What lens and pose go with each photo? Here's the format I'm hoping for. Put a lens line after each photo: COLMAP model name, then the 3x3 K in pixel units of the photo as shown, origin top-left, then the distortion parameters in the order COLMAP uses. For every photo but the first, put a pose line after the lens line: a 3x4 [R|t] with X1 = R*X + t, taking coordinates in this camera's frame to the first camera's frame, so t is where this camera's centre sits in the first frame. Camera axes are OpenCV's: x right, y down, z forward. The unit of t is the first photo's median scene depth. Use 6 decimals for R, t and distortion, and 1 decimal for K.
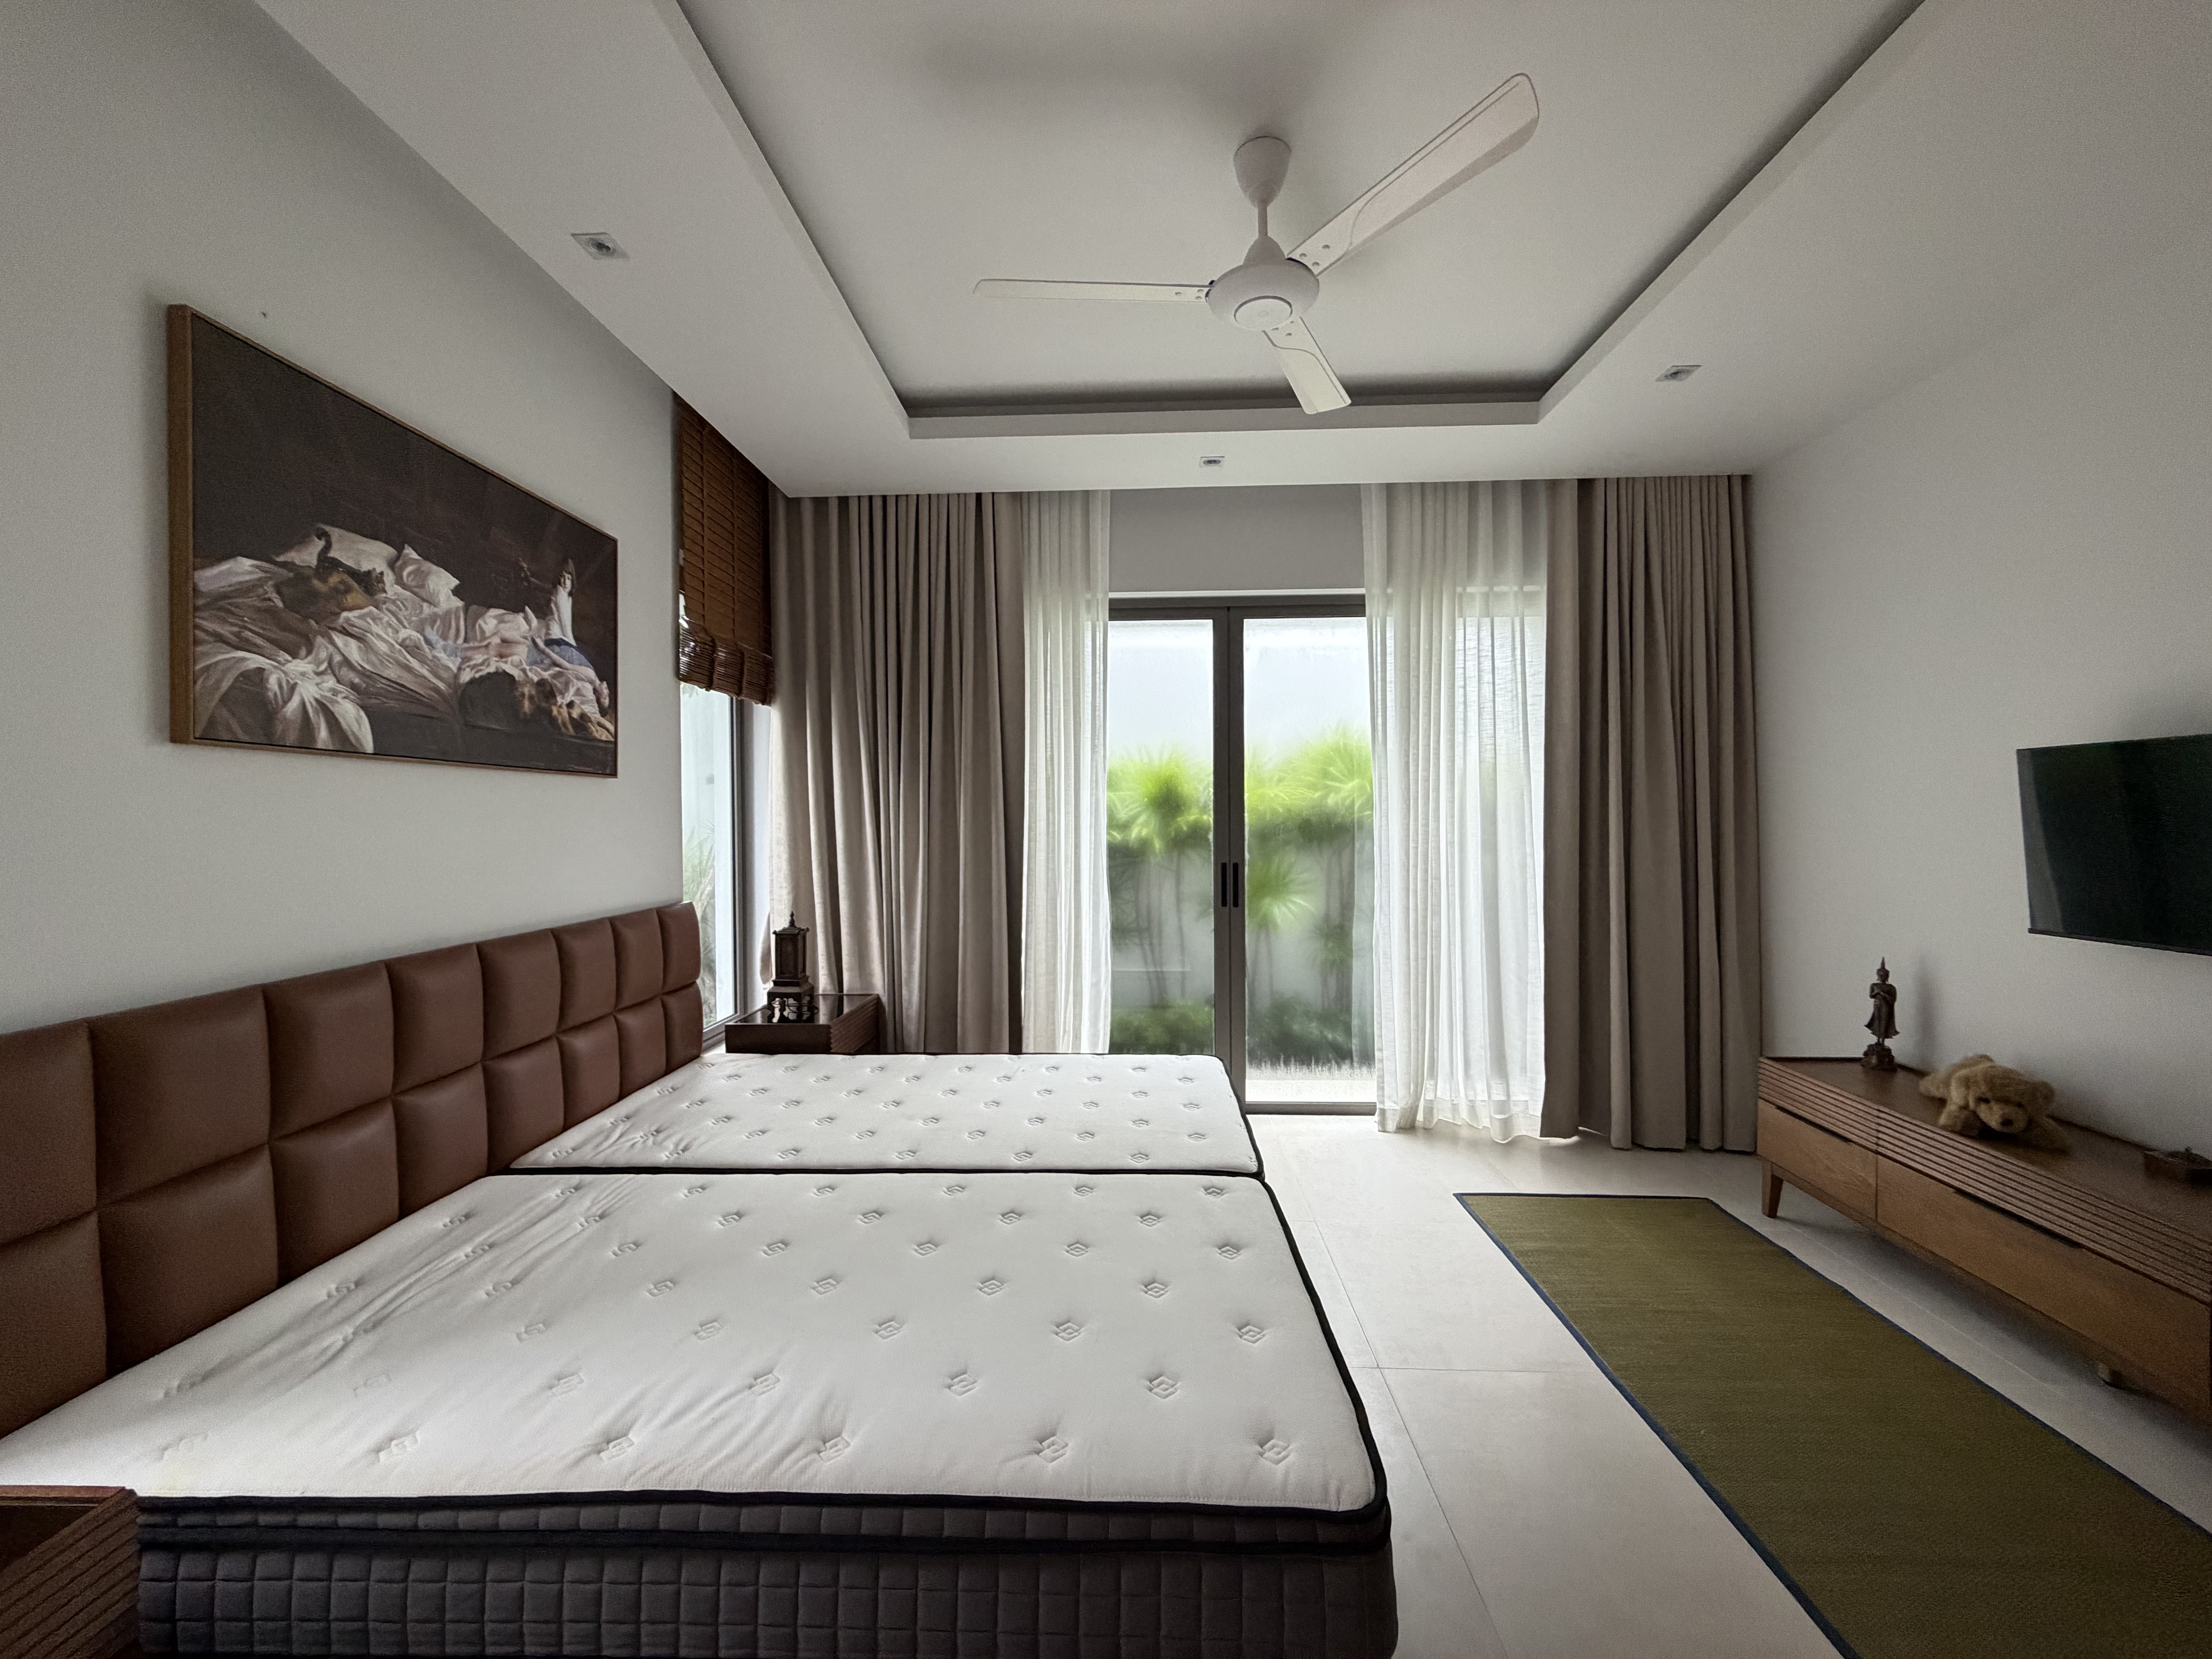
lens RADIAL K [[882.1, 0, 1102.6], [0, 882.1, 828.9], [0, 0, 1]] dist [0.000403, 0.000807]
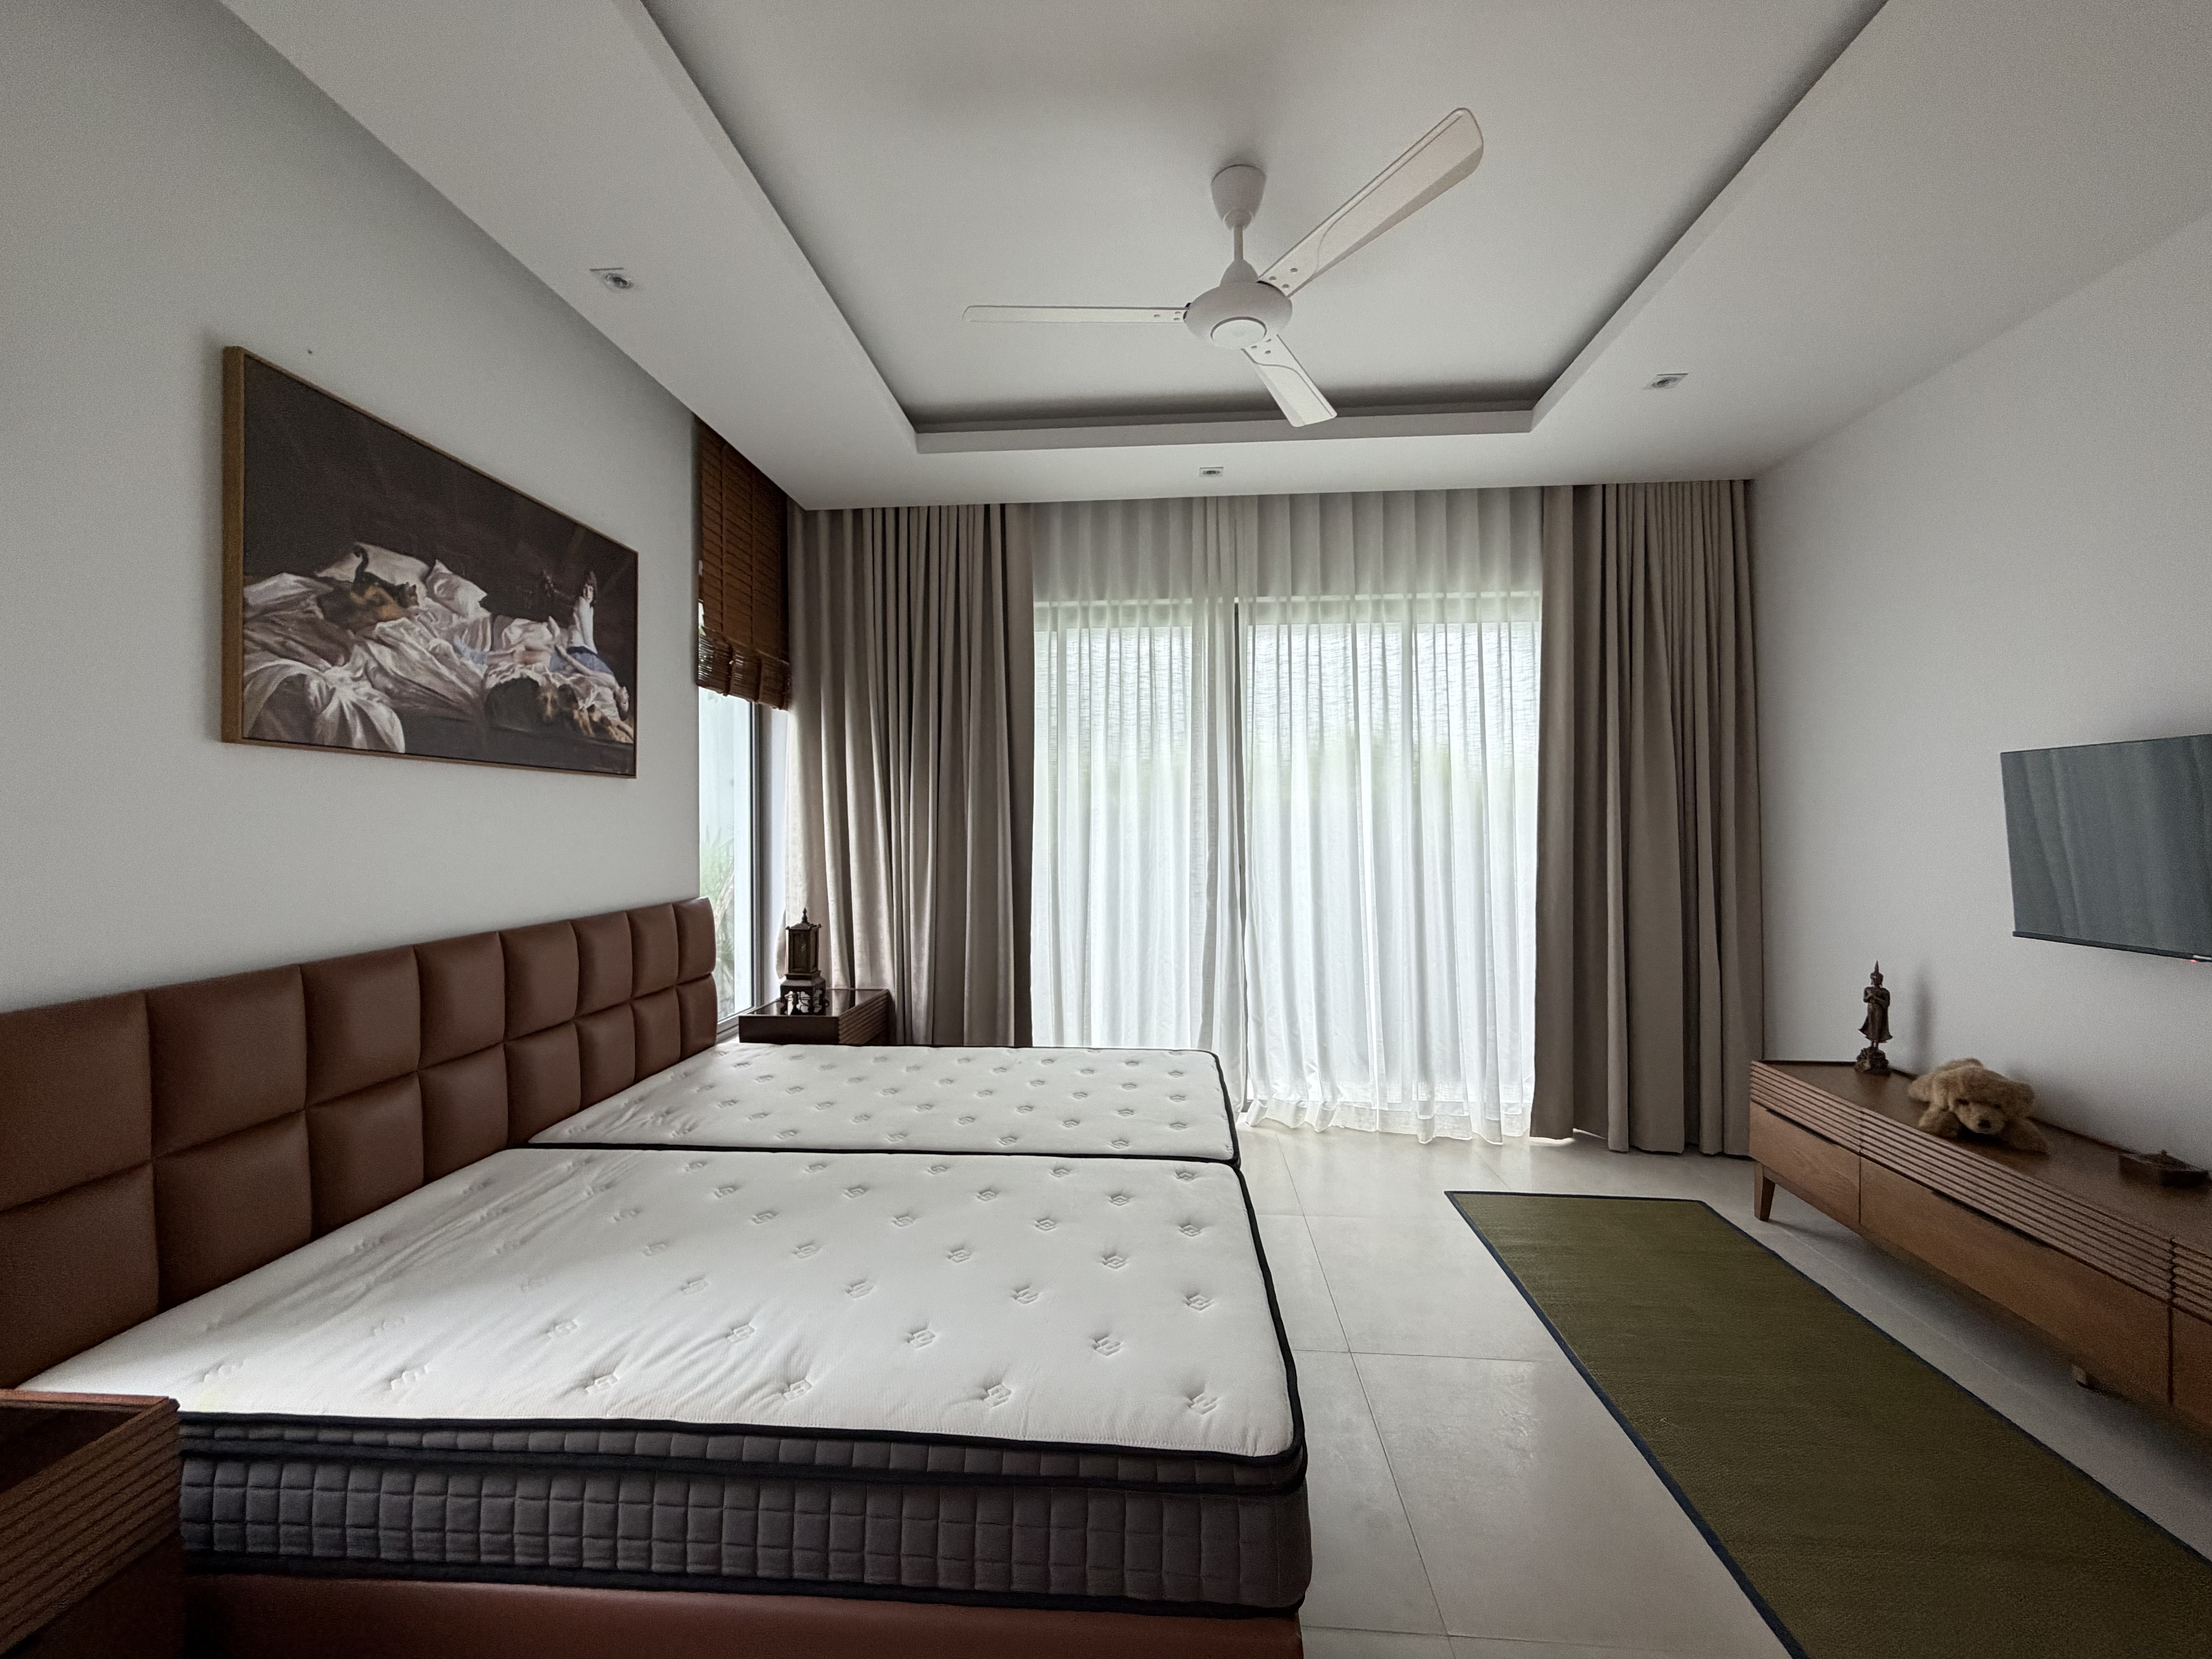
lens RADIAL K [[882.9, 0, 1102.3], [0, 882.9, 830.0], [0, 0, 1]] dist [0.001116, 0.000384]
pose [[0.999284, 0.004706, -0.037550, 0.060526], [-0.004910, 0.999974, -0.005336, 0.008792], [0.037524, 0.005516, 0.999281, -0.043276]]
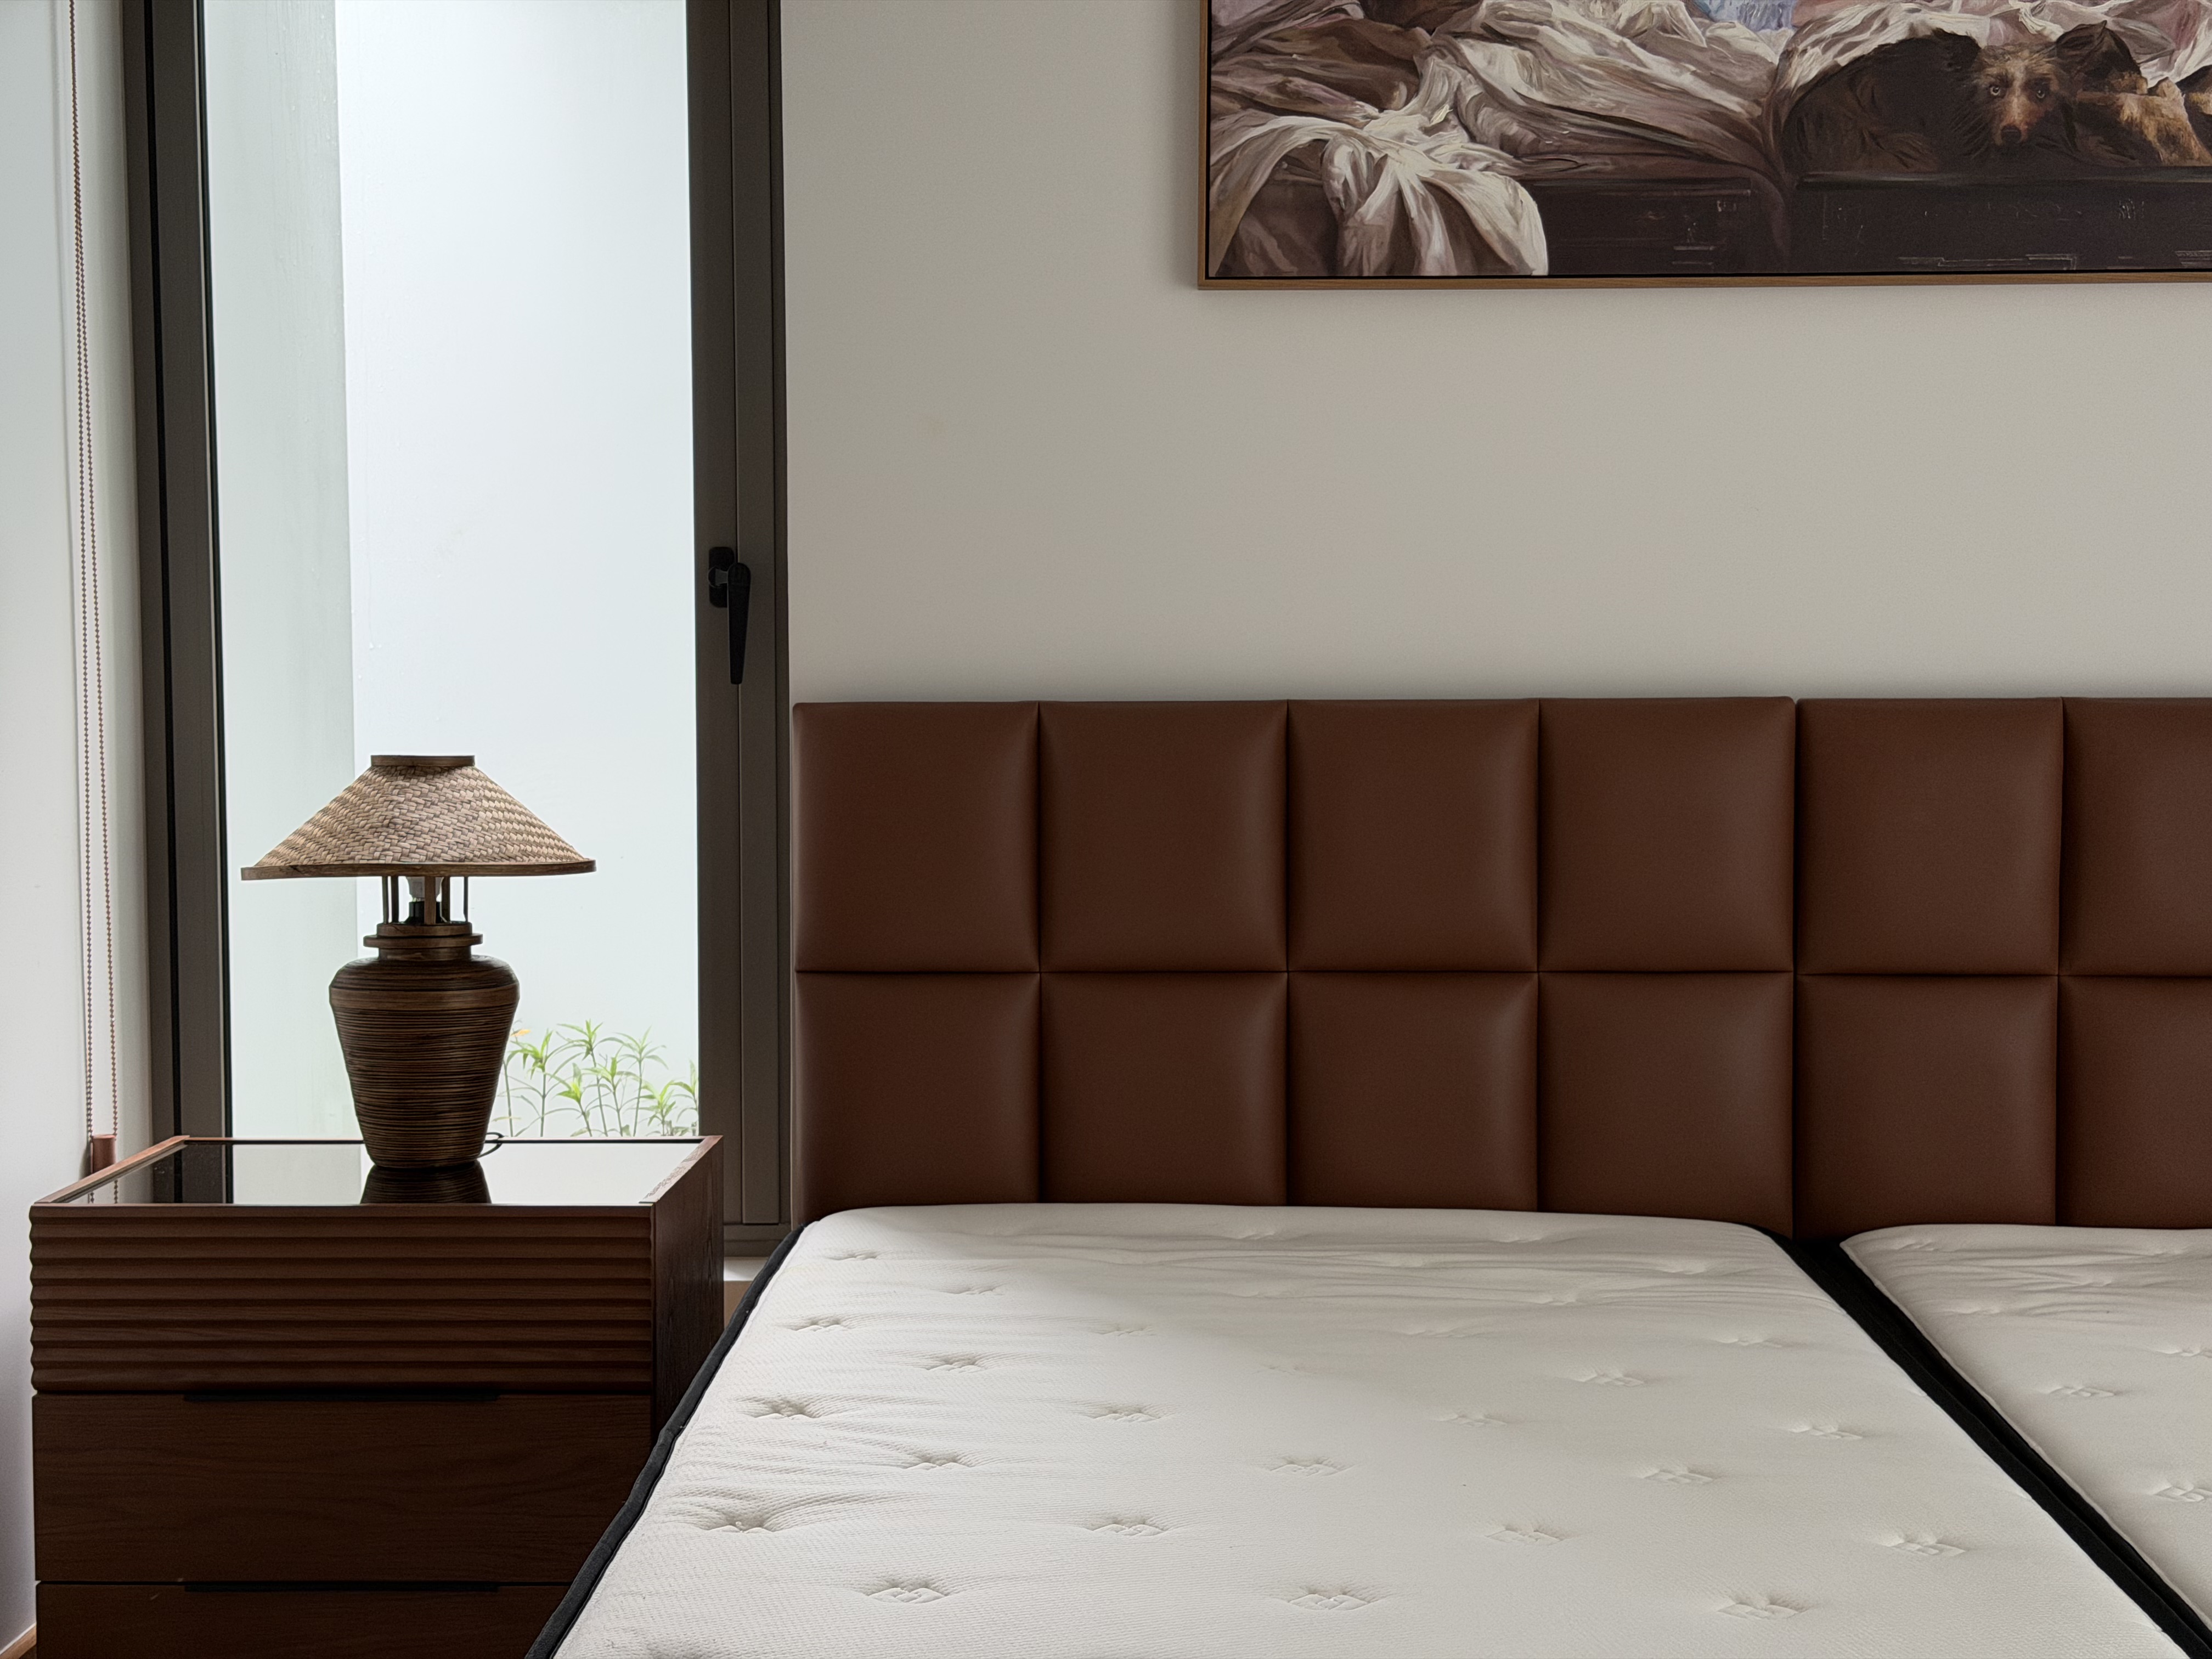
lens RADIAL K [[3118.1, 0, 1106.0], [0, 3118.1, 829.5], [0, 0, 1]] dist [0.242012, -0.621571]
pose [[-0.006342, 0.076339, -0.997062, 0.839794], [-0.012981, 0.996992, 0.076416, 0.080803], [0.999896, 0.013428, -0.005332, 0.680953]]
